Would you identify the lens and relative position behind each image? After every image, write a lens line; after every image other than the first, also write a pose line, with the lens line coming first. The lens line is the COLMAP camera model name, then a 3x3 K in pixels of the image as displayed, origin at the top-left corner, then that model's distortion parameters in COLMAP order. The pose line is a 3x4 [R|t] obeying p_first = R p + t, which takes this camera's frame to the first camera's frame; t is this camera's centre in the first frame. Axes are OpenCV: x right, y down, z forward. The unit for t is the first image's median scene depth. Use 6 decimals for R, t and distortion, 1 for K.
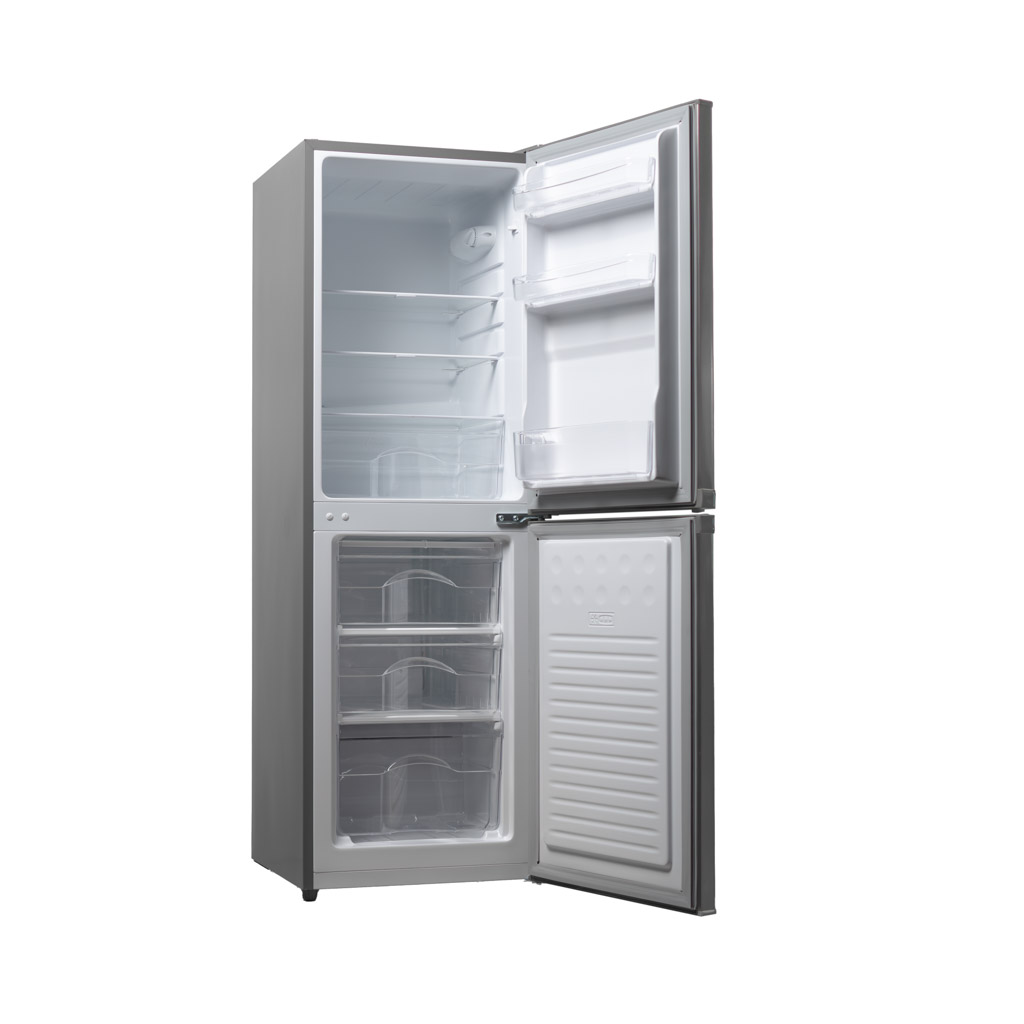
lens RADIAL K [[1458.2, 0, 512.0], [0, 1458.2, 512.0], [0, 0, 1]] dist [0.127222, 0.000911]
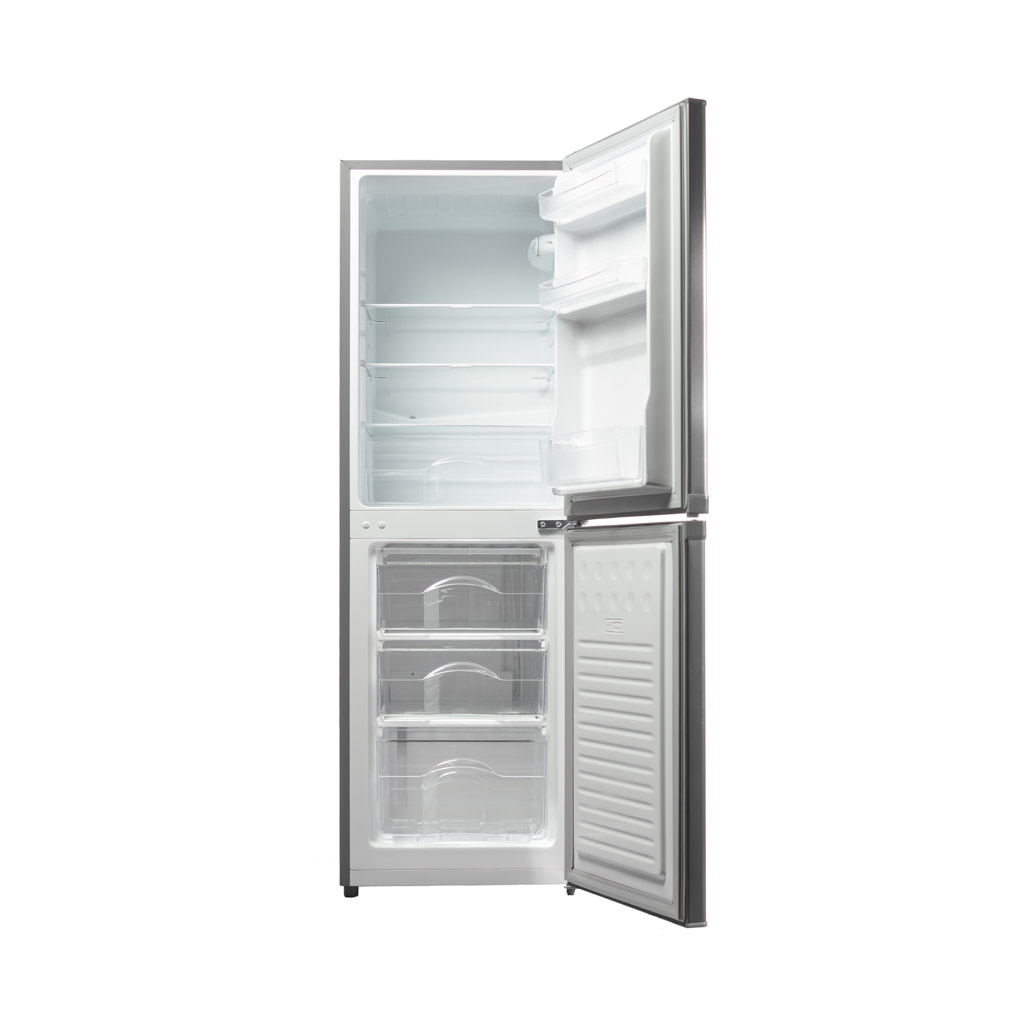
lens RADIAL K [[1458.2, 0, 512.0], [0, 1458.2, 512.0], [0, 0, 1]] dist [0.127222, 0.000911]
pose [[0.982217, -0.007601, -0.187596, 0.170703], [0.007021, 0.999968, -0.003755, -0.000837], [0.187618, 0.002371, 0.982239, 0.009580]]
